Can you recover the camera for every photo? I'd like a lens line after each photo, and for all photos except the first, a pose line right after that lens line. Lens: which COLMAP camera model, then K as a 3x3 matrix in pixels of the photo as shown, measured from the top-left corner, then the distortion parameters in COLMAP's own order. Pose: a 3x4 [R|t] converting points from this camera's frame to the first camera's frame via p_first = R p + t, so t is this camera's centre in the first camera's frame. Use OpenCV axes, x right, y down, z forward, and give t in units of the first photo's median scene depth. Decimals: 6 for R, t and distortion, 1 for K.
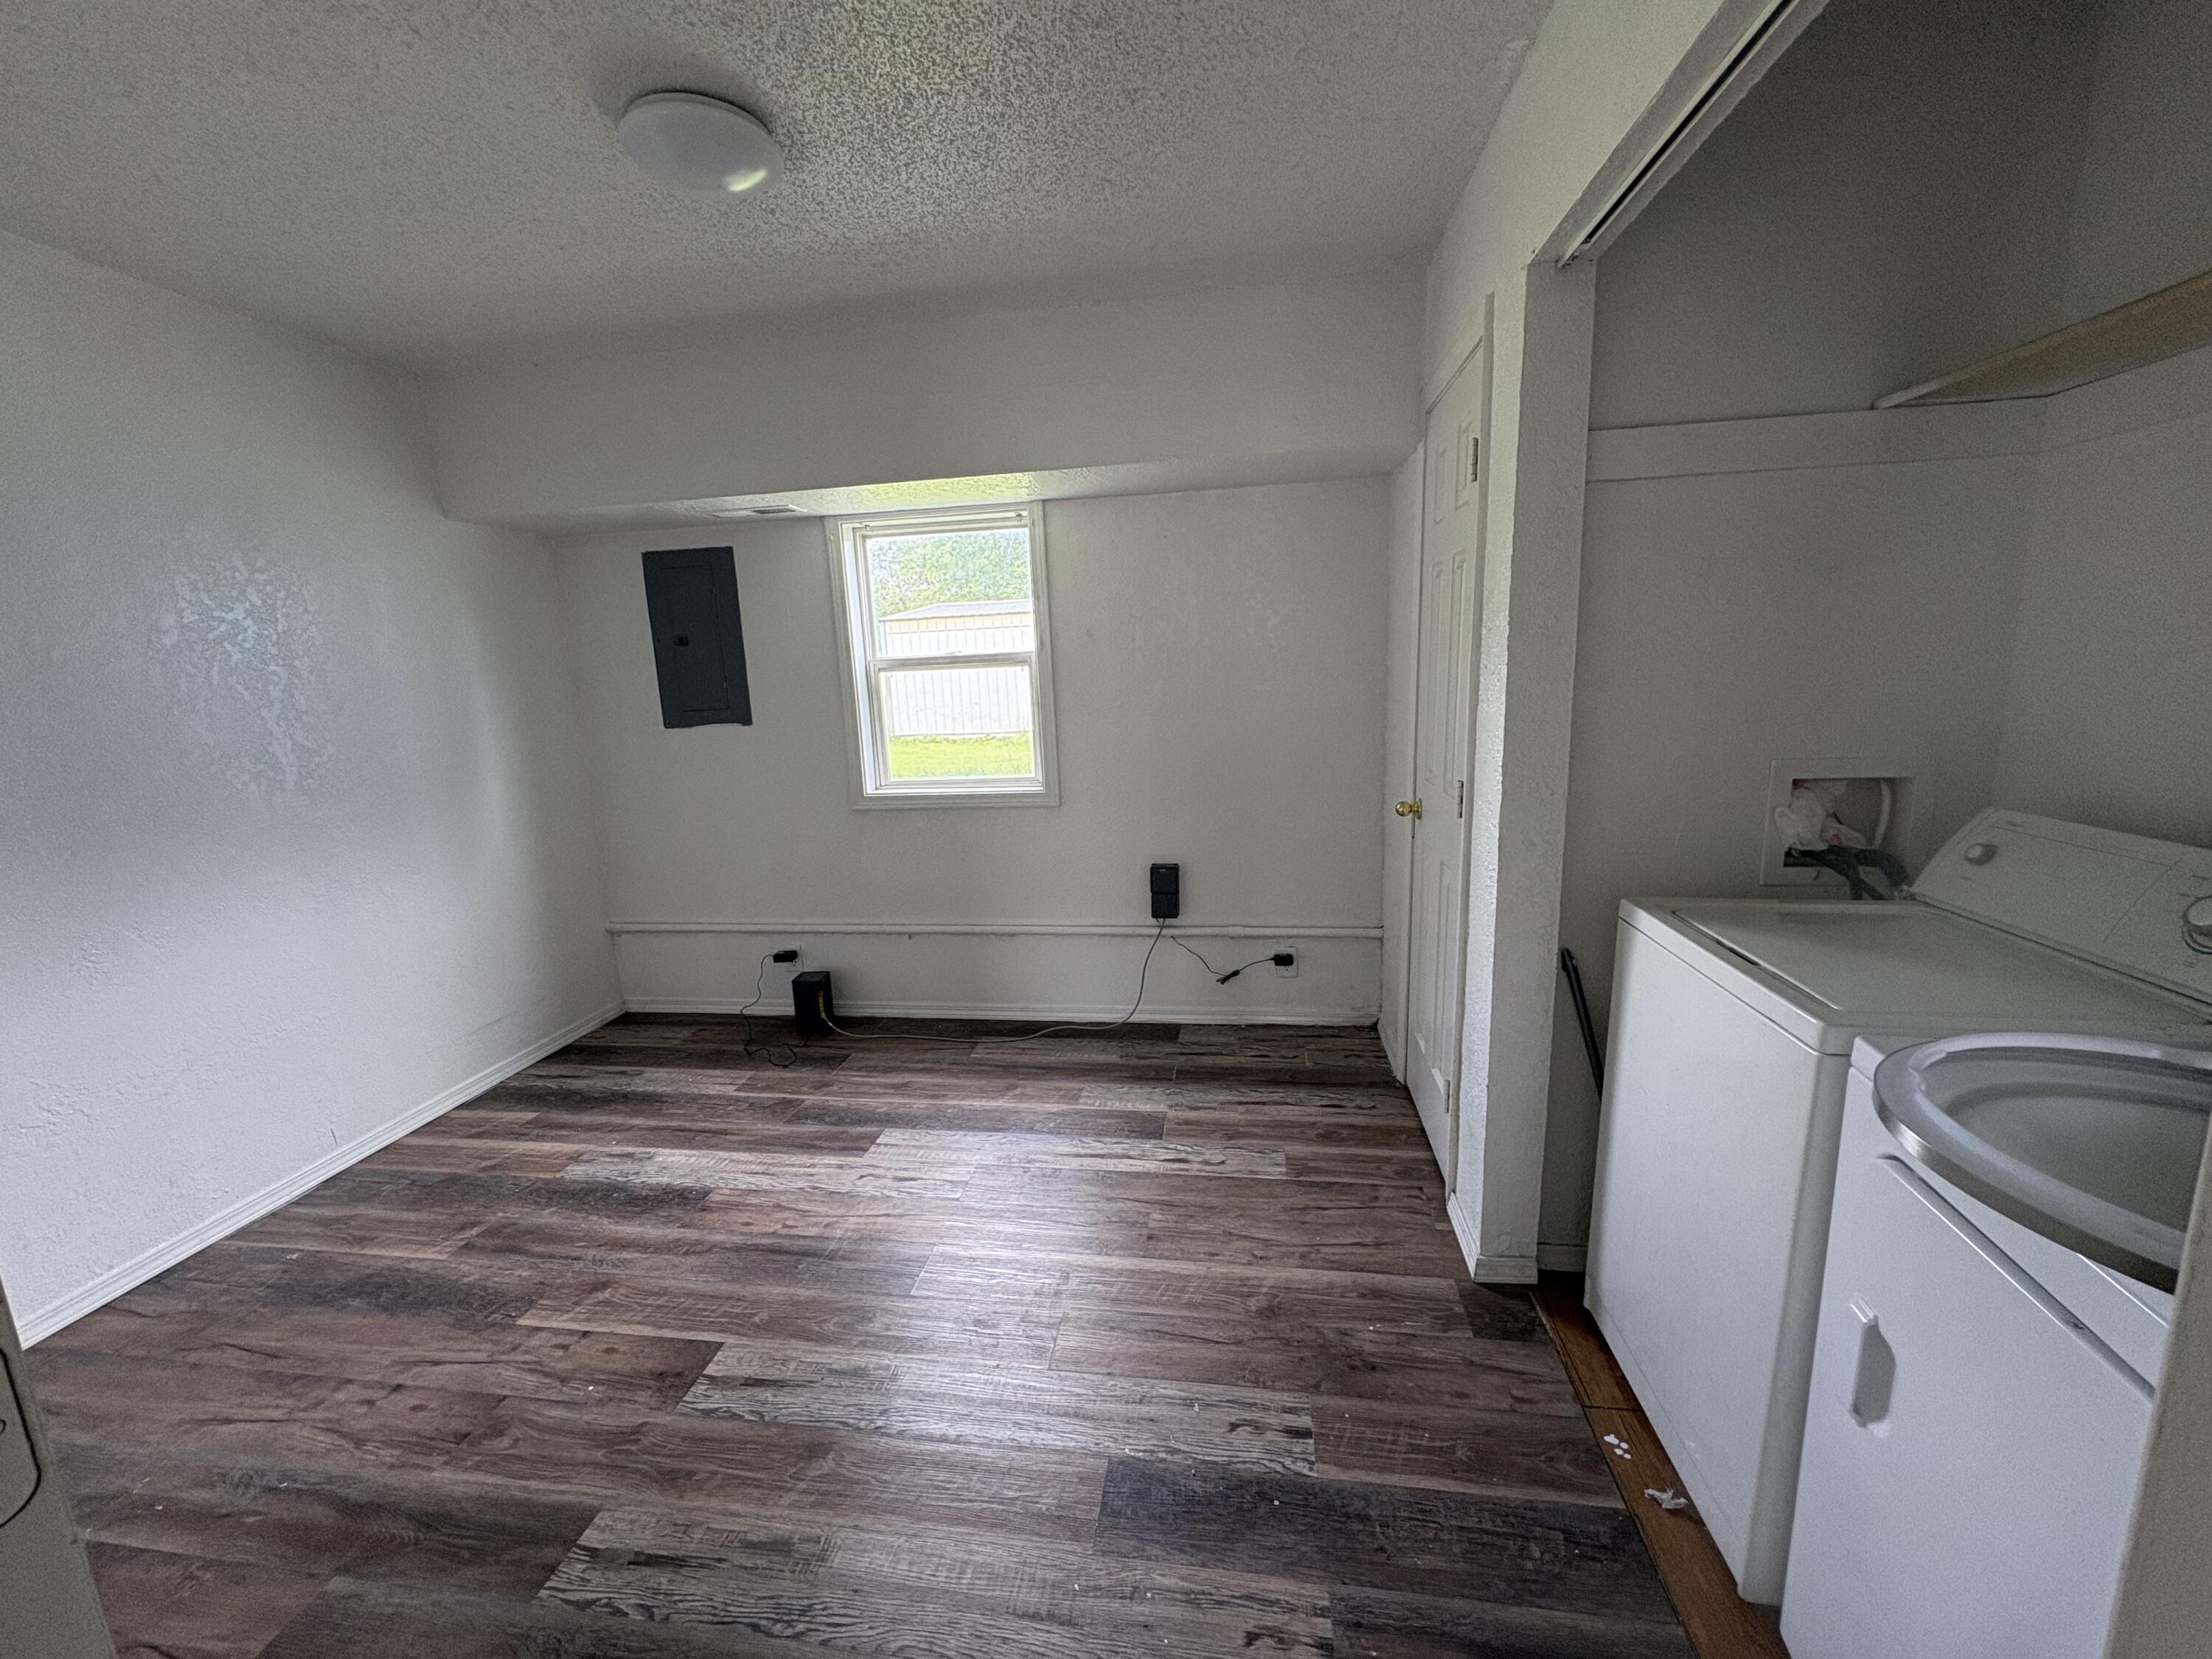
lens RADIAL K [[876.9, 0, 1106.0], [0, 876.9, 829.5], [0, 0, 1]] dist [0.000035, -0.000076]
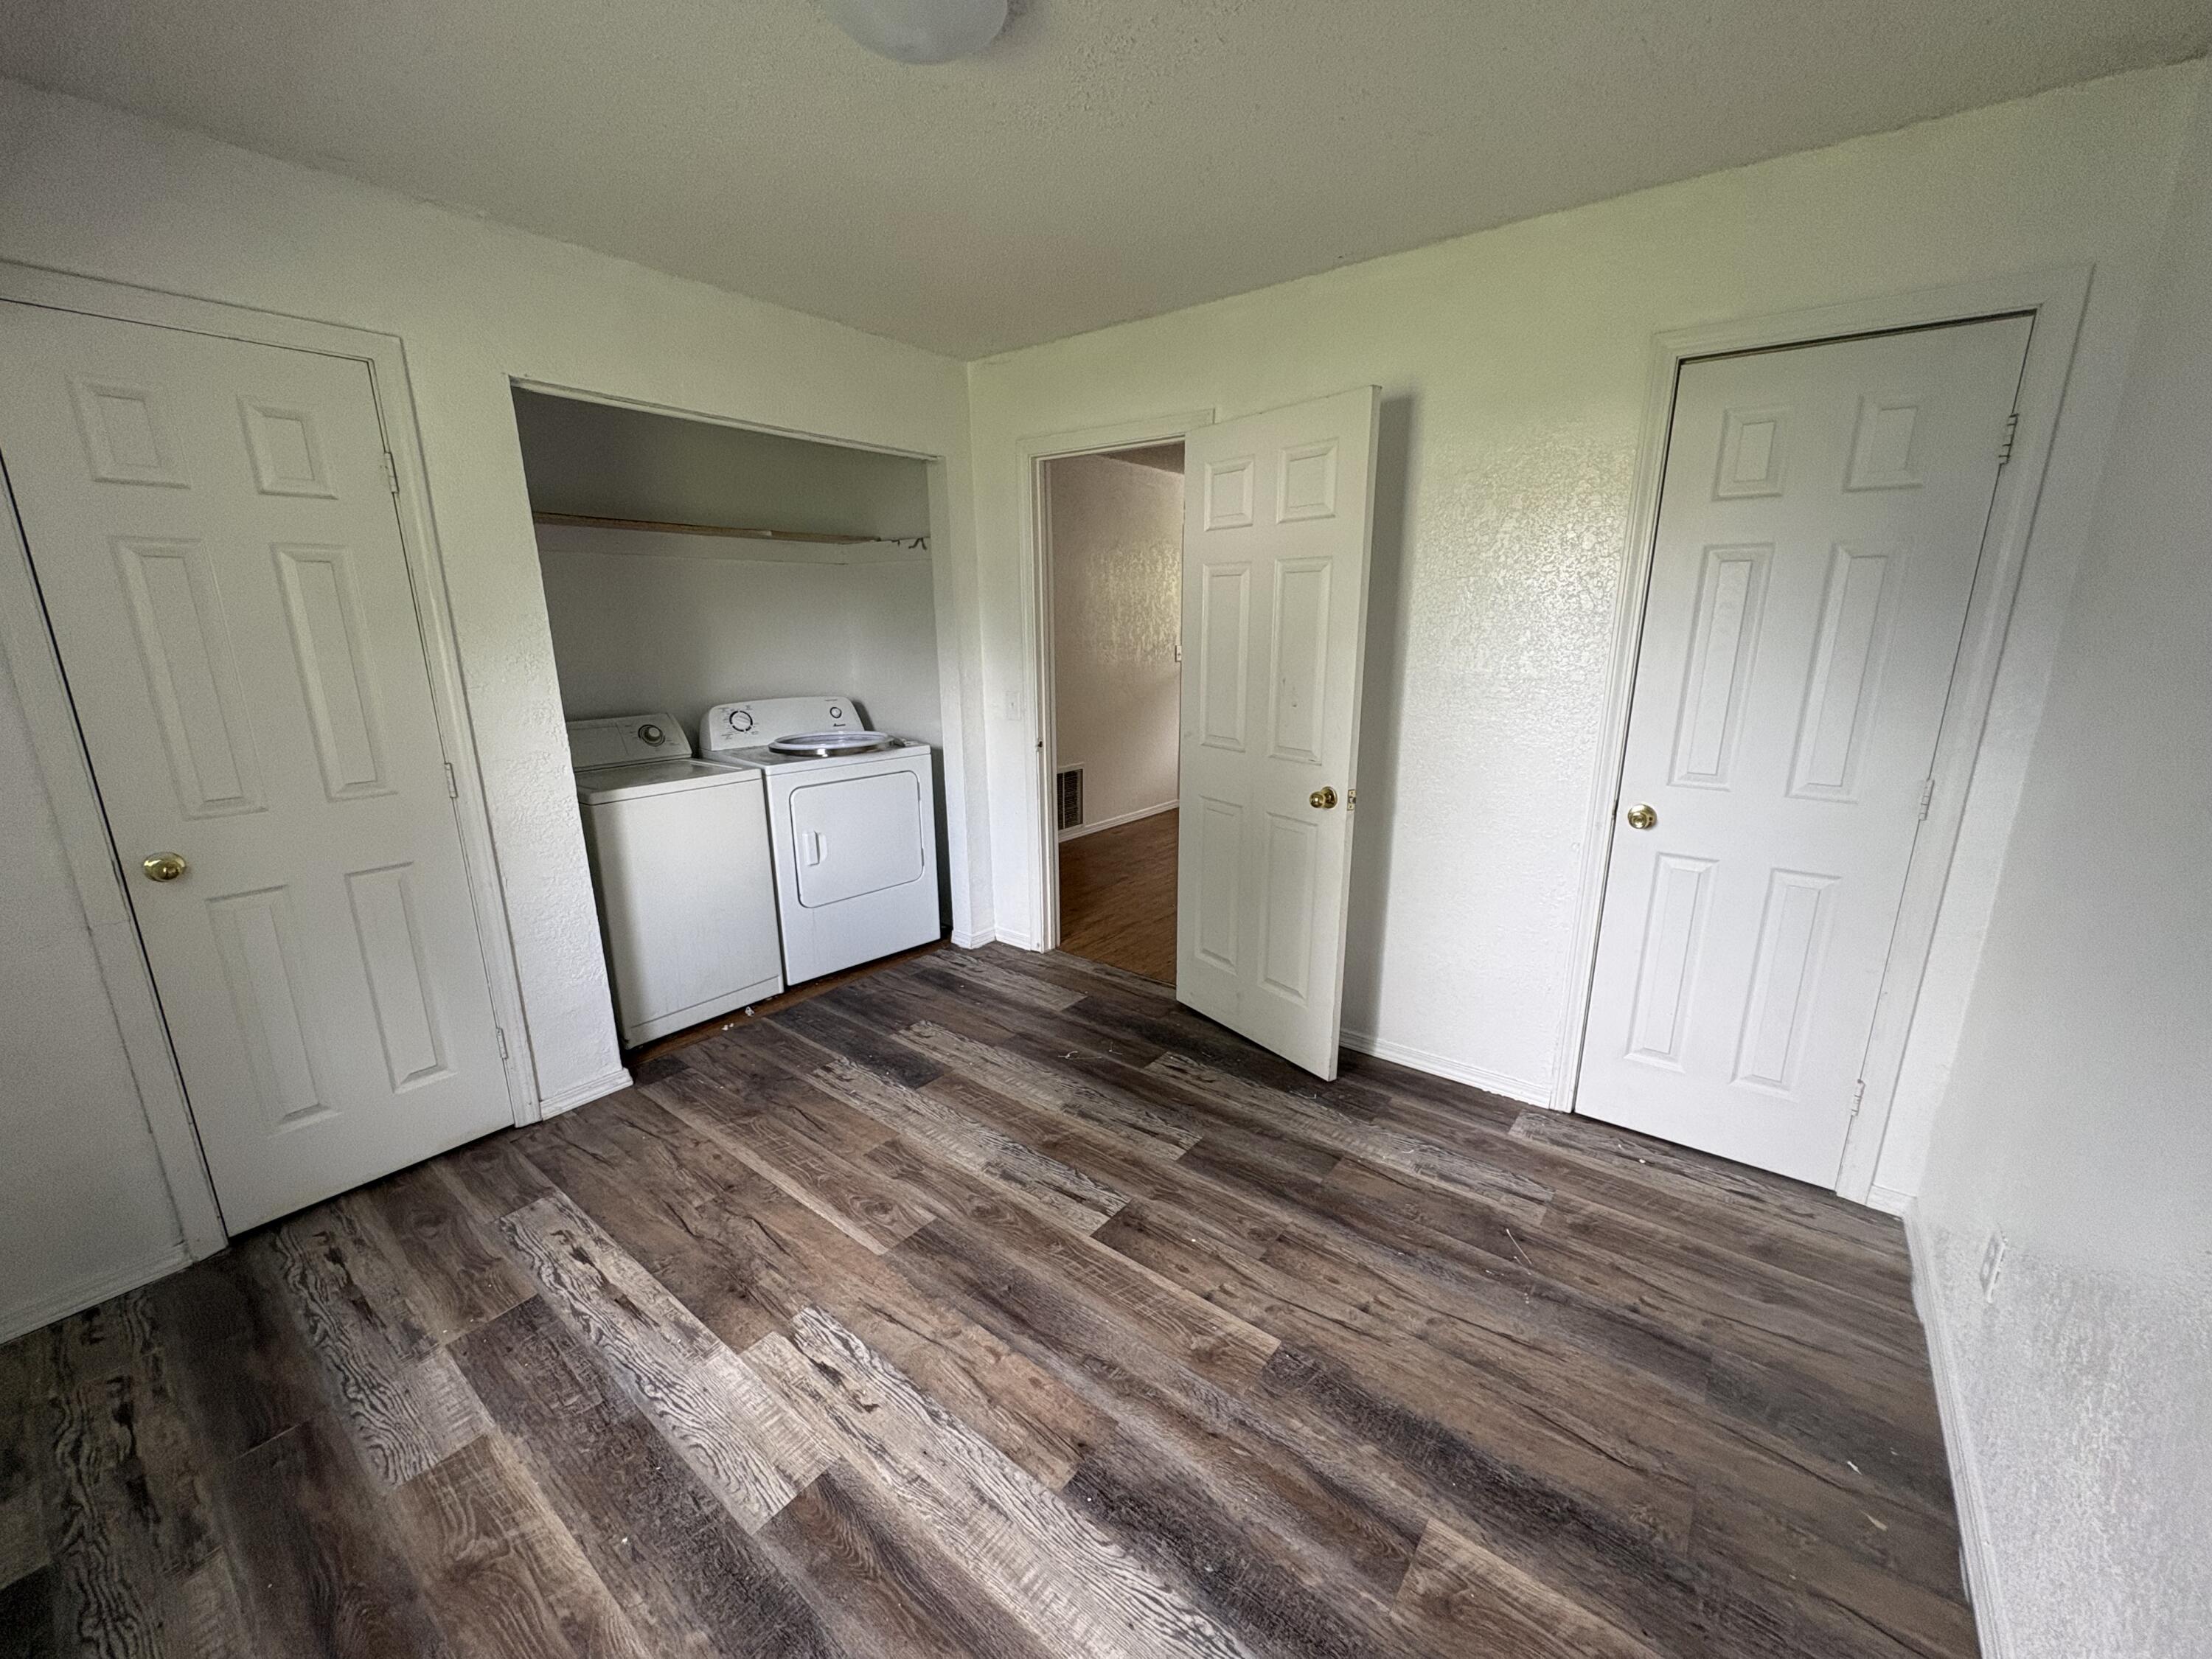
lens RADIAL K [[876.9, 0, 1106.0], [0, 876.9, 829.5], [0, 0, 1]] dist [0.000035, -0.000076]
pose [[-0.871786, -0.073629, 0.484322, -0.901250], [0.129587, 0.918765, 0.372933, -0.296295], [-0.472437, 0.387879, -0.791425, 1.576910]]
